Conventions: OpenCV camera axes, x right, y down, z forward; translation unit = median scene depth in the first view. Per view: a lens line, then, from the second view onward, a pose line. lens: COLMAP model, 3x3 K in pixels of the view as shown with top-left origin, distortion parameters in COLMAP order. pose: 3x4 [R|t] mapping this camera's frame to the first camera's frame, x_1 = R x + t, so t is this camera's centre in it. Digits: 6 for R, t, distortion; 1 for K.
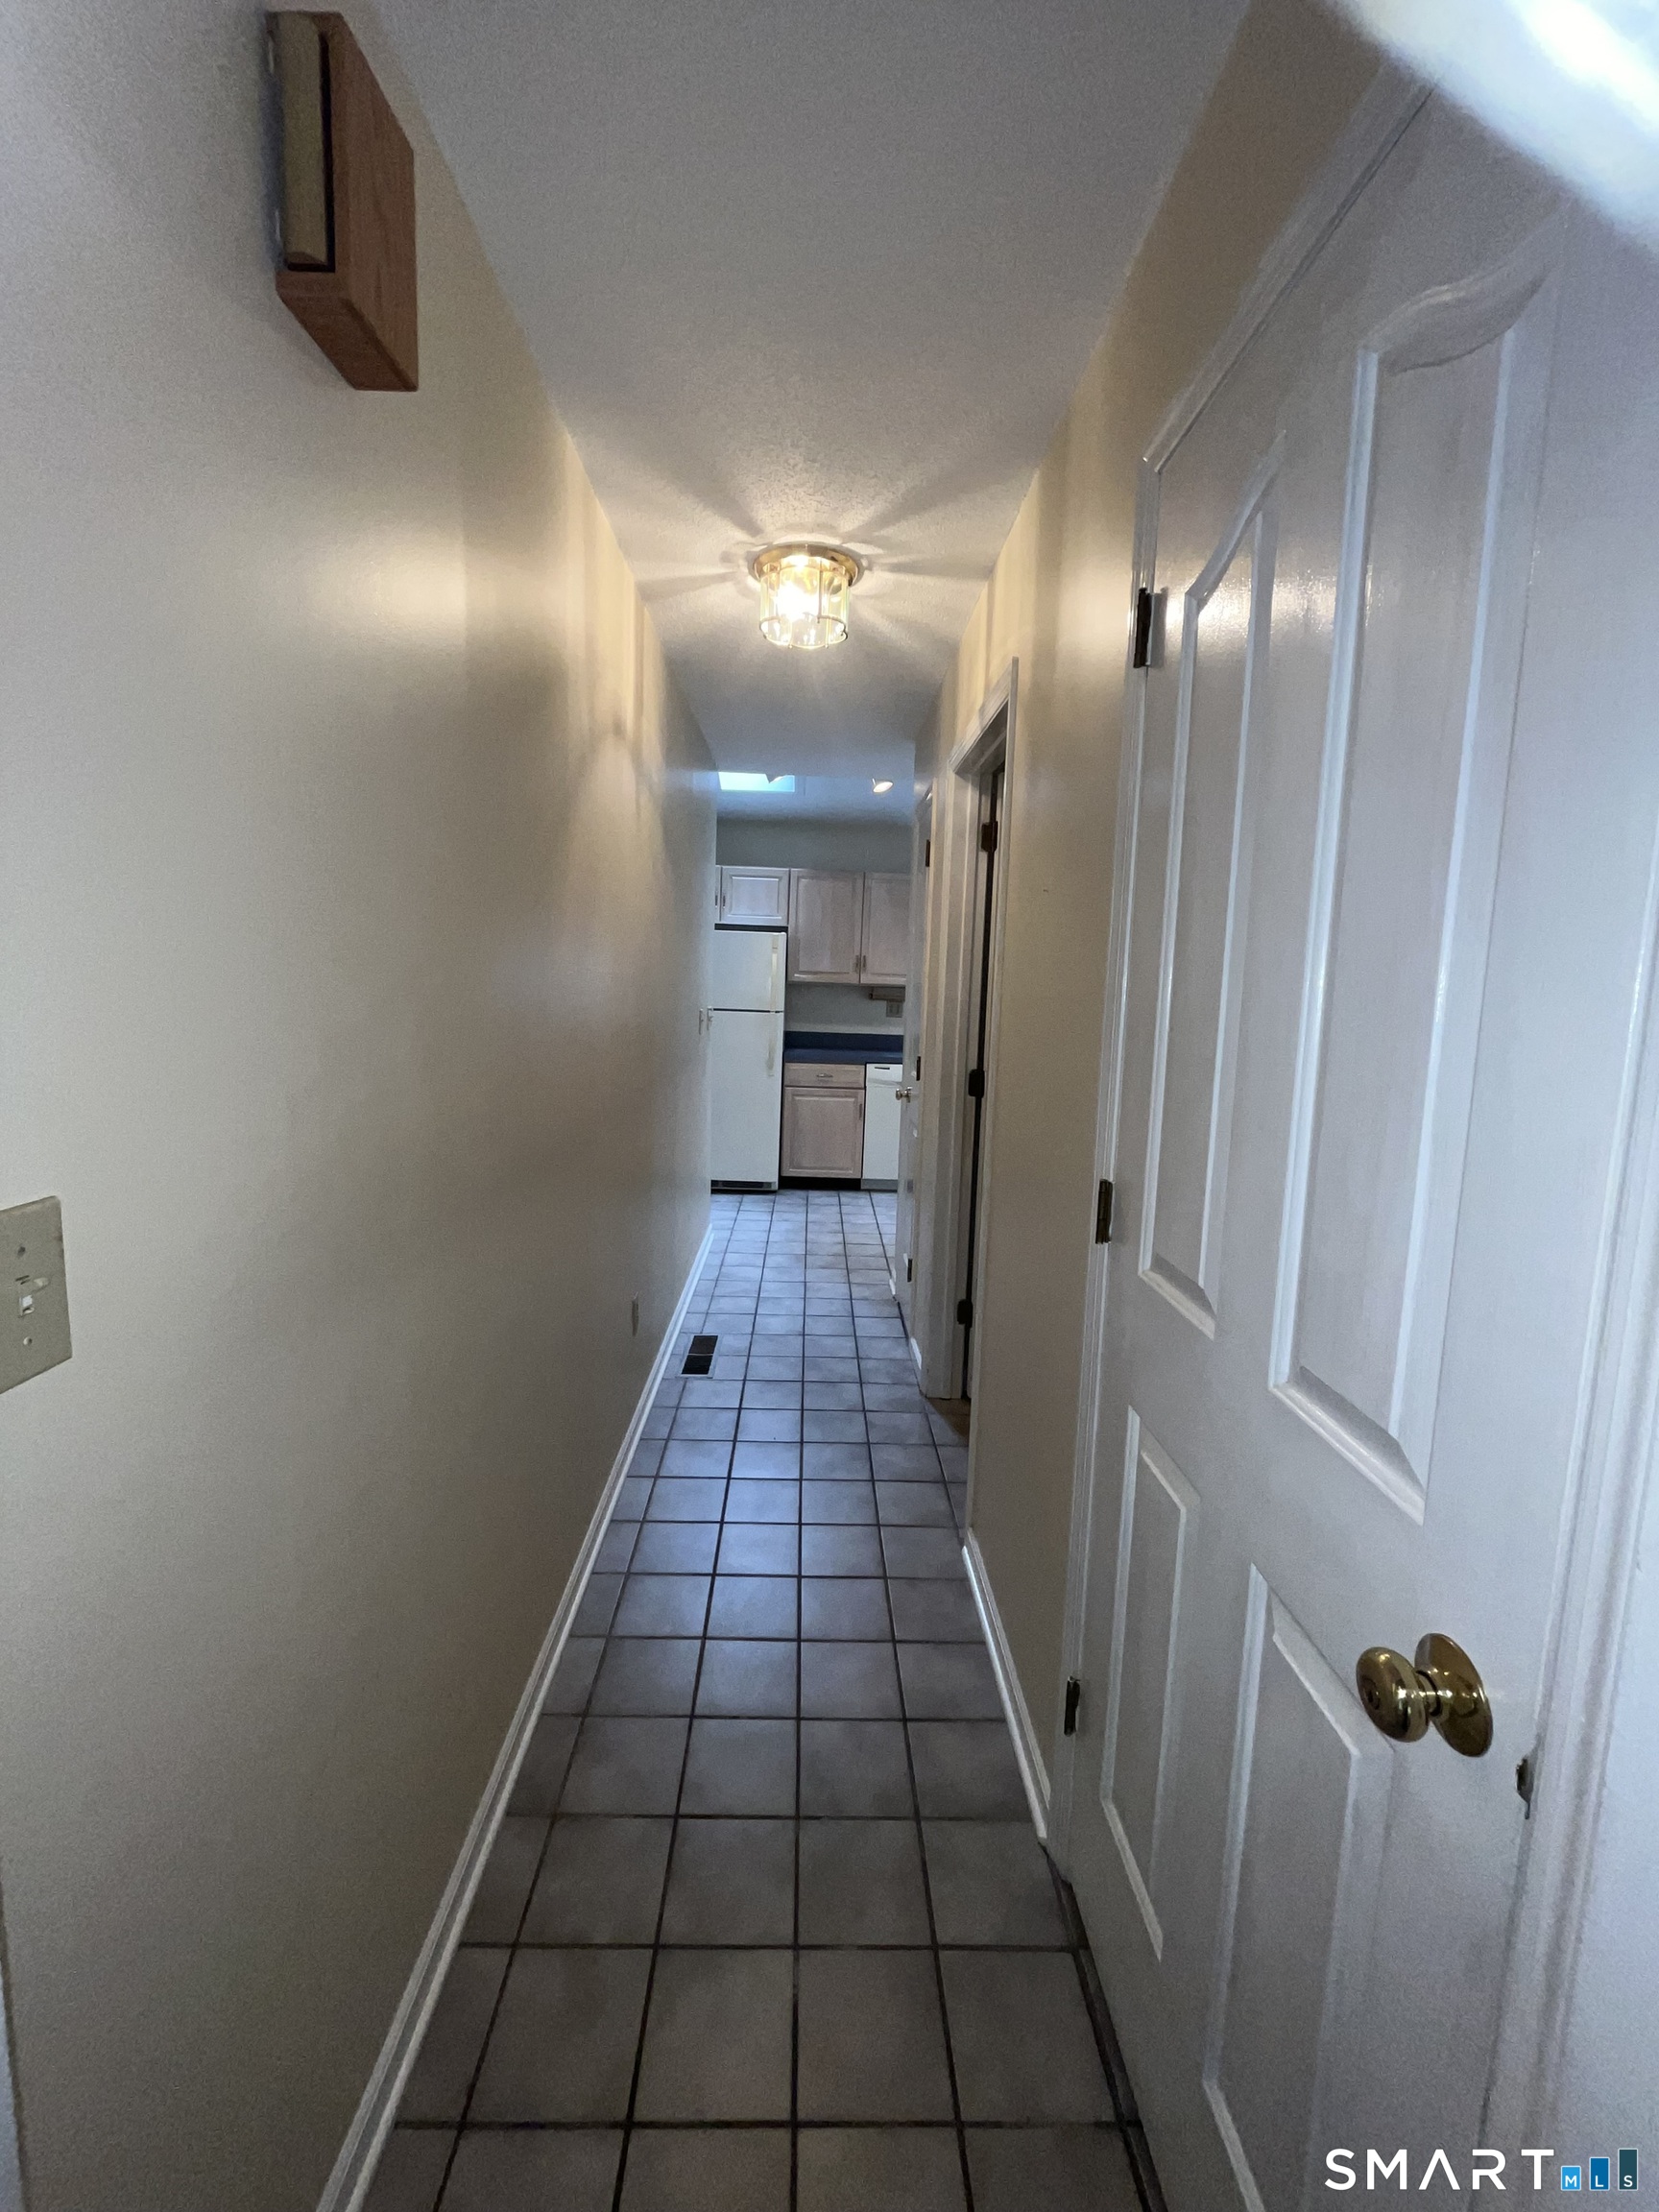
lens RADIAL K [[888.1, 0, 828.2], [0, 888.1, 1087.1], [0, 0, 1]] dist [0.000975, -0.000786]
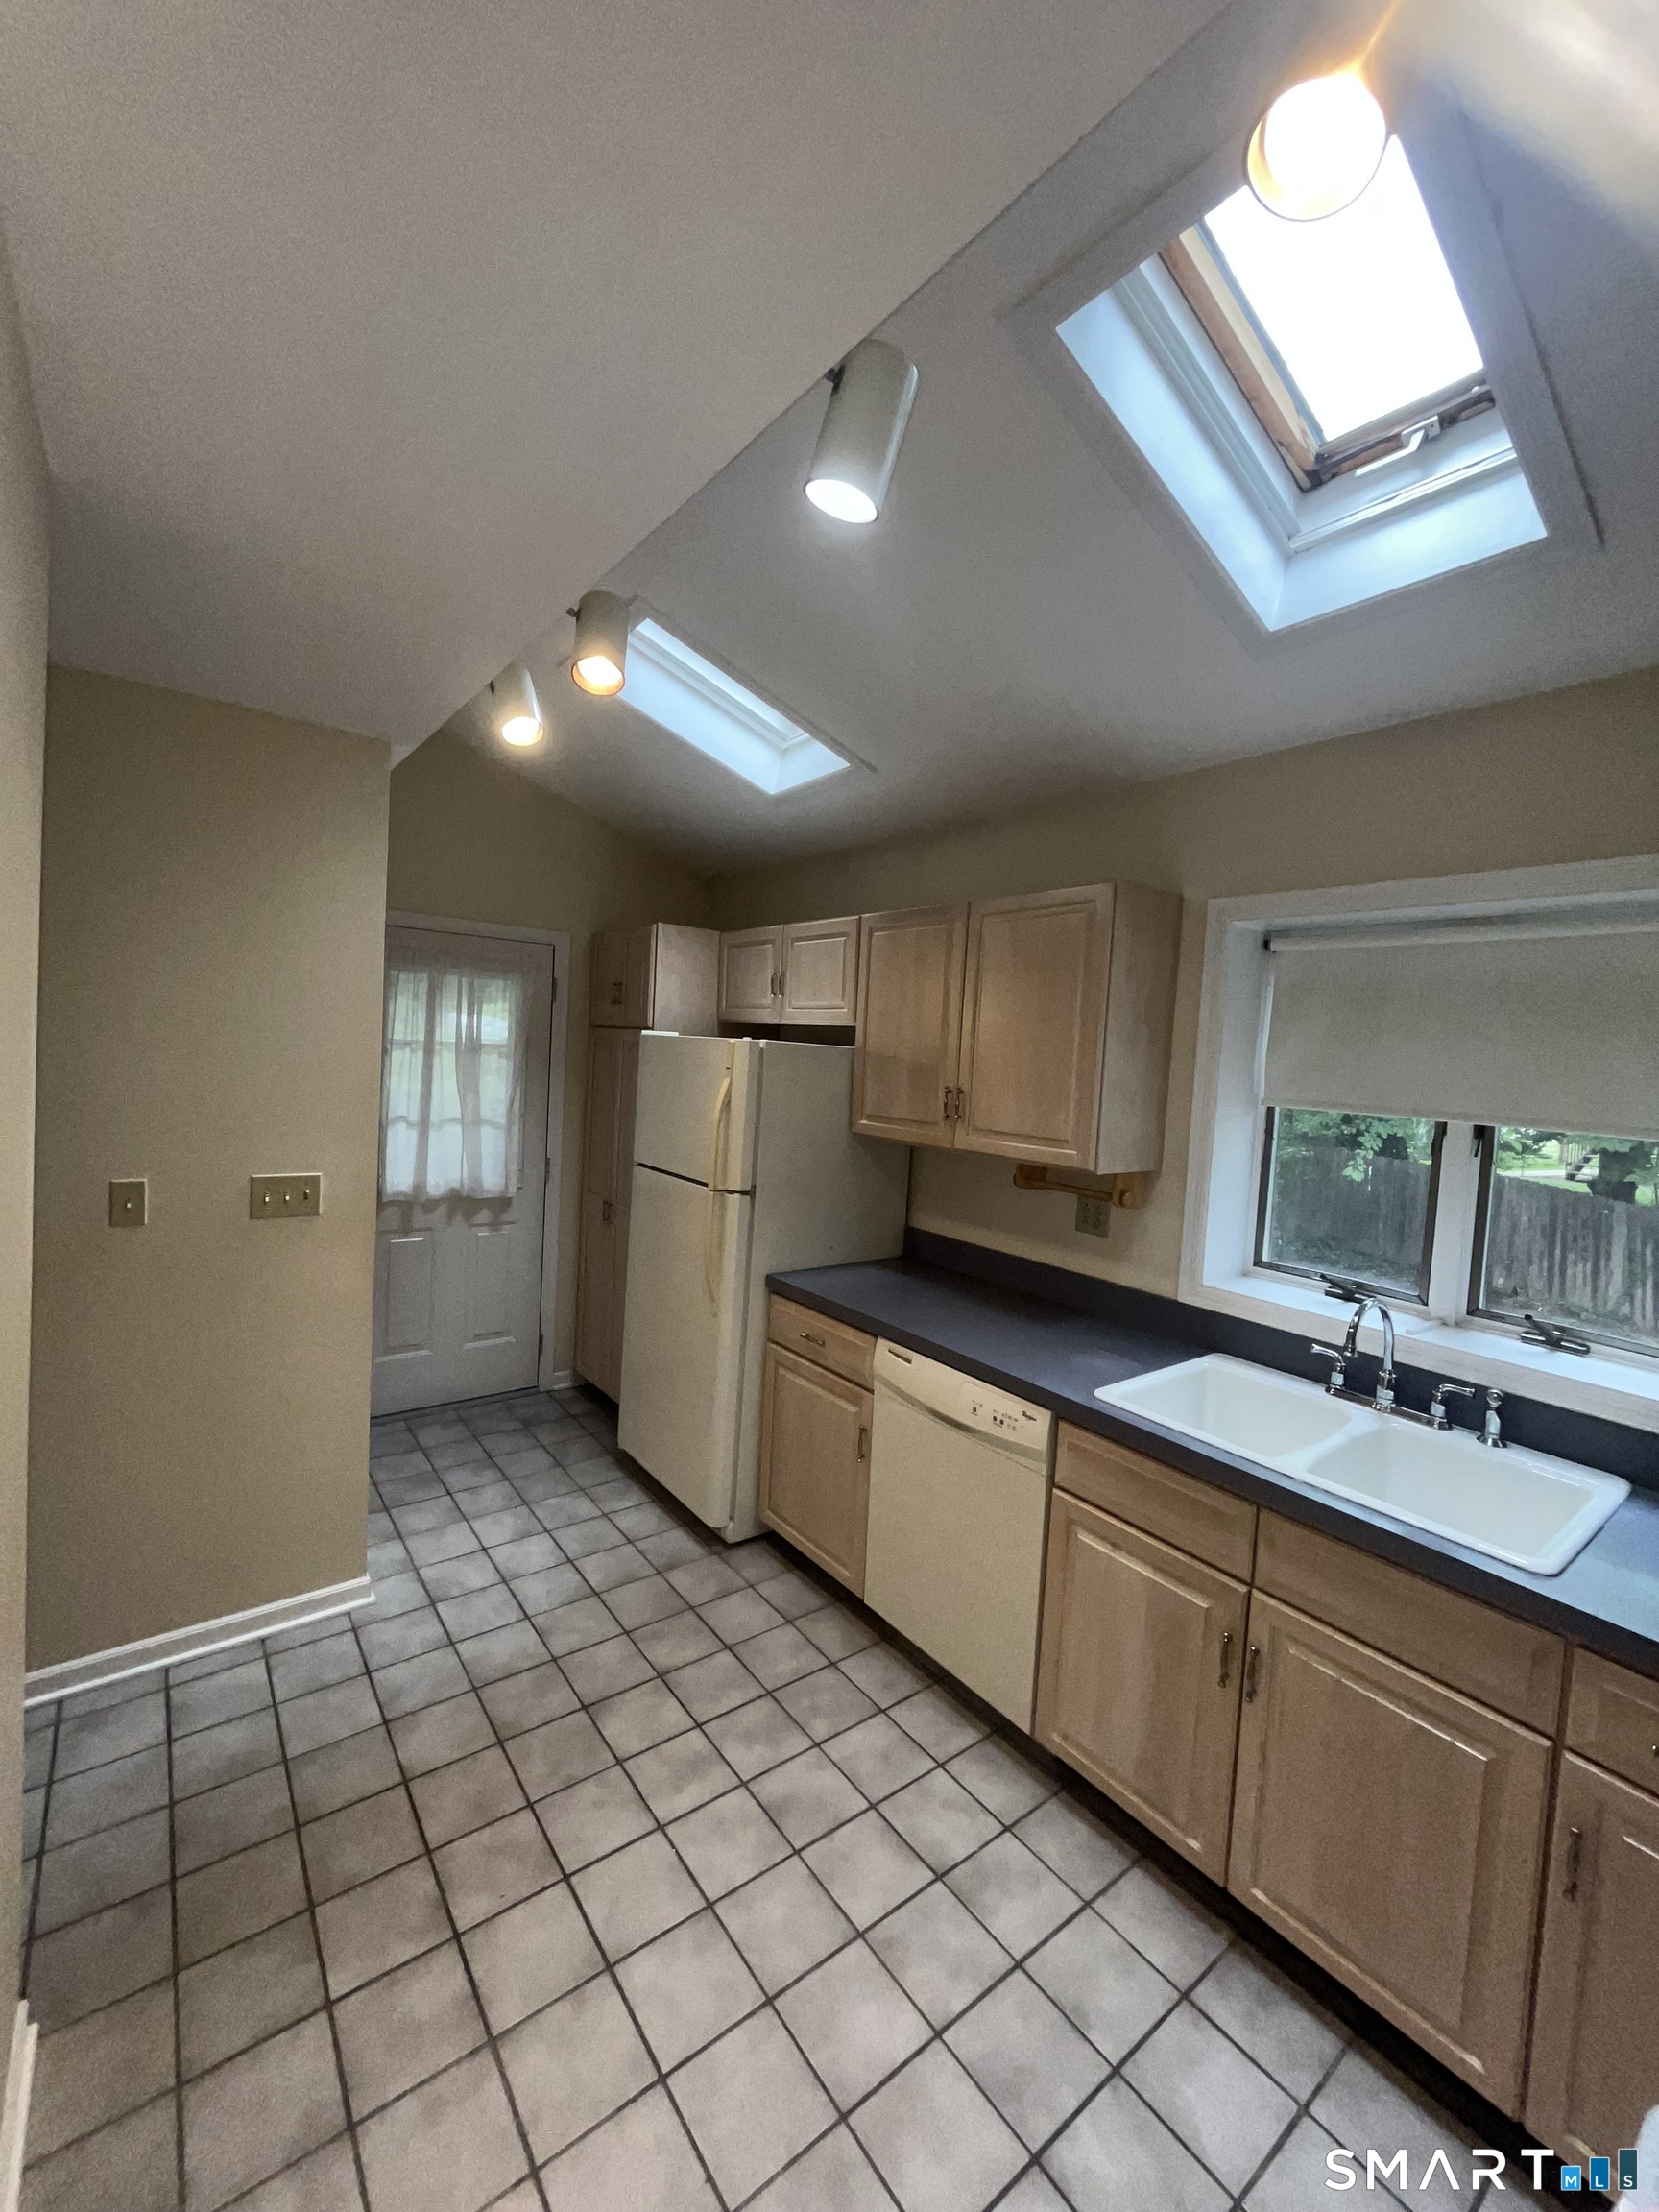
lens RADIAL K [[888.1, 0, 832.1], [0, 888.1, 1108.5], [0, 0, 1]] dist [0.000975, -0.000786]
pose [[0.595137, 0.046736, -0.802264, 0.363610], [-0.132691, 0.990320, -0.040742, -0.113374], [0.792594, 0.130701, 0.595578, 0.700459]]
